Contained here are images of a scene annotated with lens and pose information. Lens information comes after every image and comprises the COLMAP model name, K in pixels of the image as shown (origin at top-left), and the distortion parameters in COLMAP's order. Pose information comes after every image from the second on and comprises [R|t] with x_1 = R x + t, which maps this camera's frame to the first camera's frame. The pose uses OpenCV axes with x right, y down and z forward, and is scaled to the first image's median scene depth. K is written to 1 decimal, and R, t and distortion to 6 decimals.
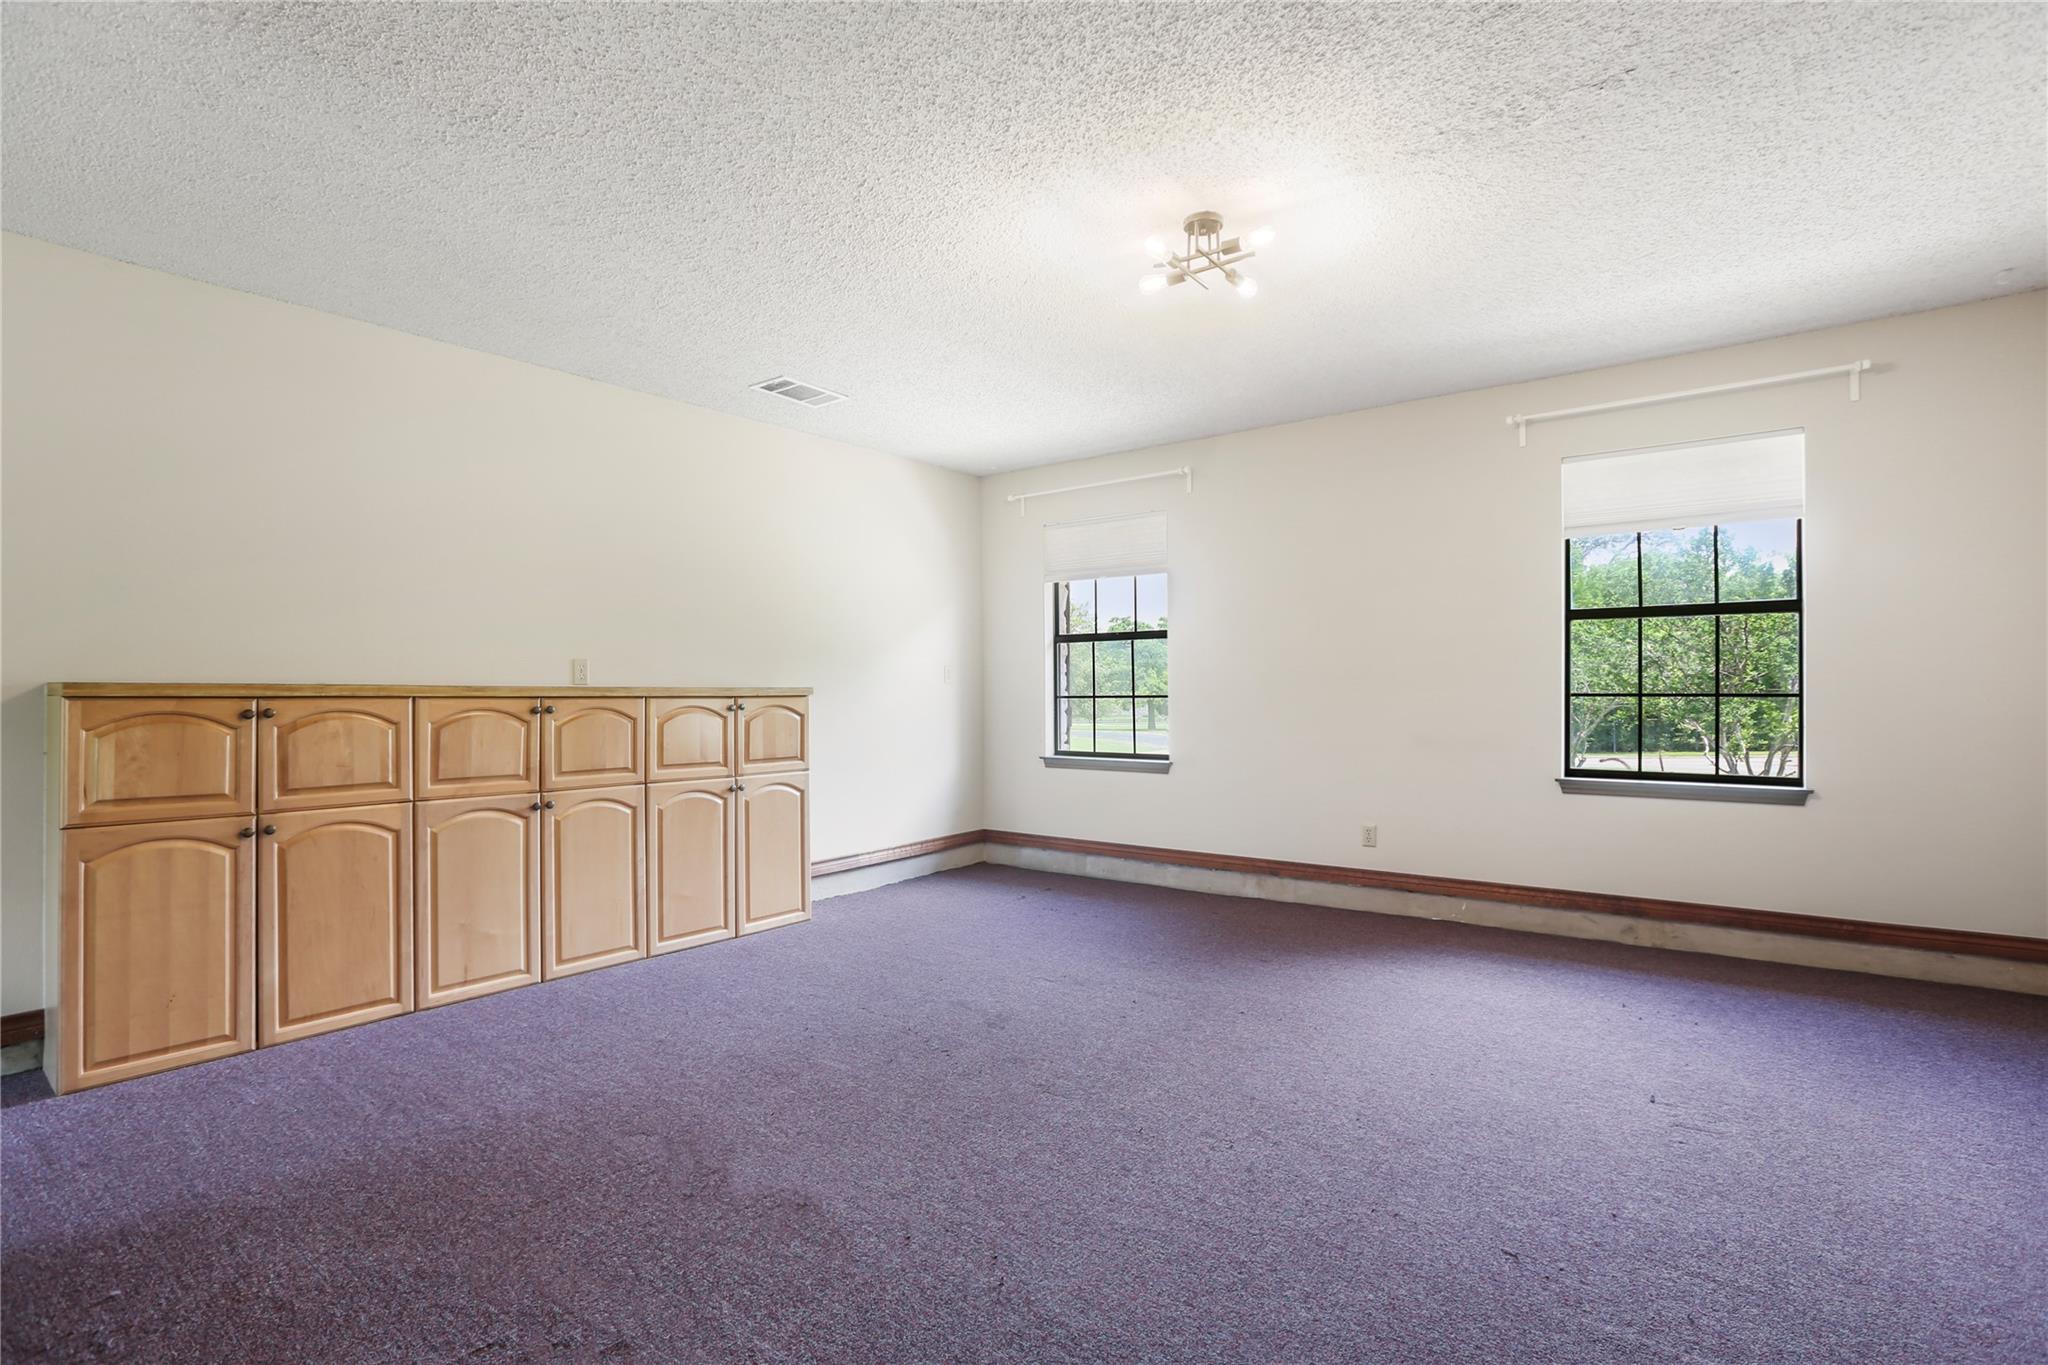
lens RADIAL K [[943.1, 0, 1034.2], [0, 943.1, 682.7], [0, 0, 1]] dist [-0.005525, -0.000922]
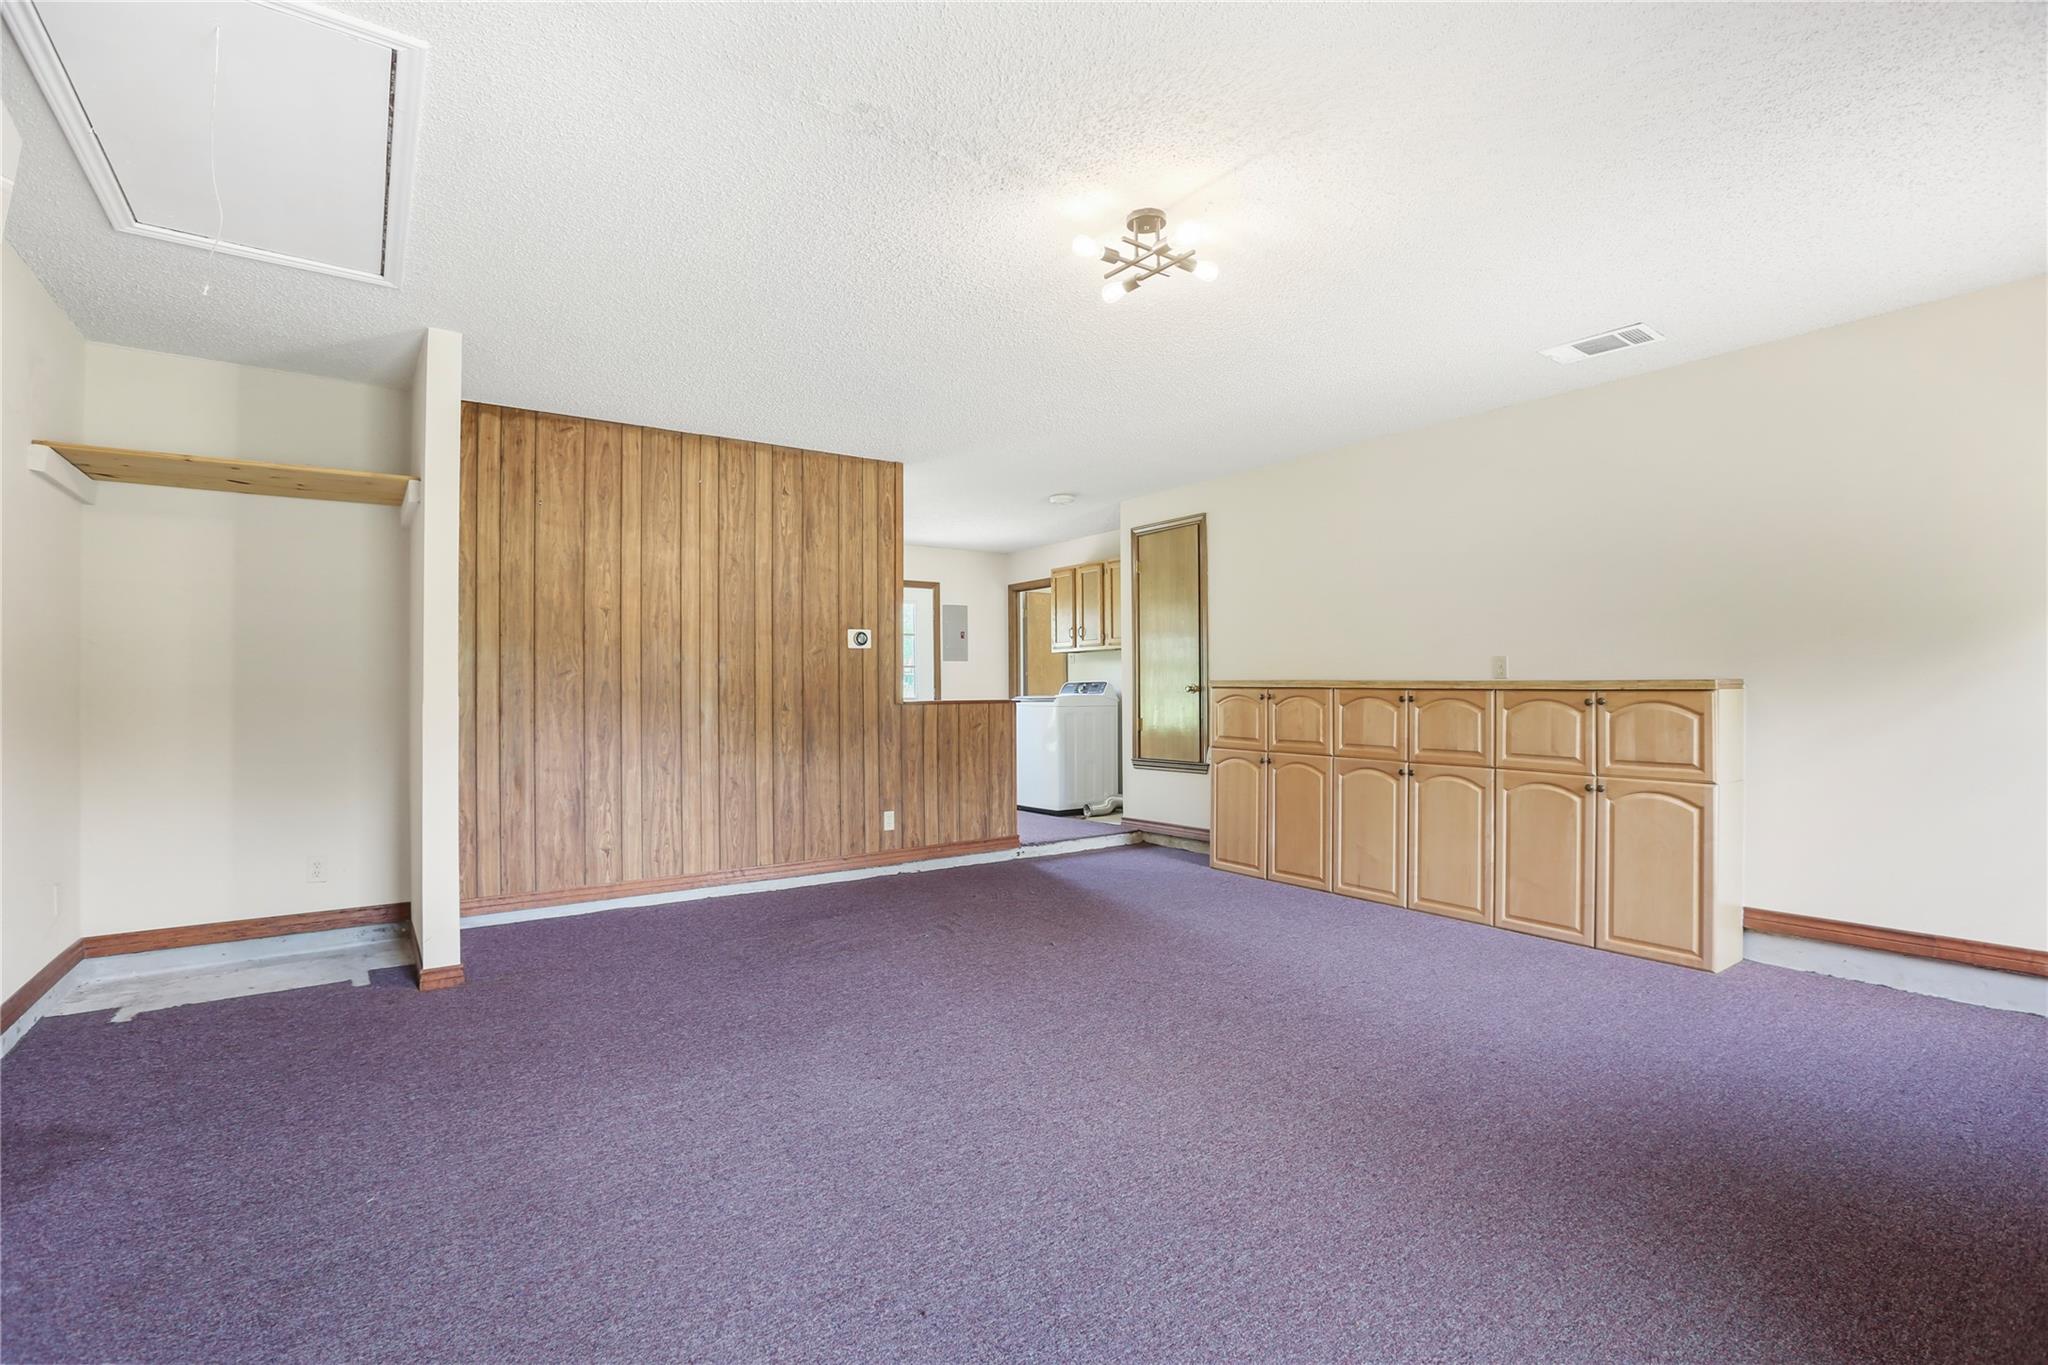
lens RADIAL K [[943.1, 0, 1030.5], [0, 943.1, 690.9], [0, 0, 1]] dist [-0.005525, -0.000922]
pose [[-0.255168, 0.007015, -0.966871, 0.764176], [0.009292, 0.999945, 0.004803, 0.006231], [0.966852, -0.007759, -0.255219, 0.735781]]
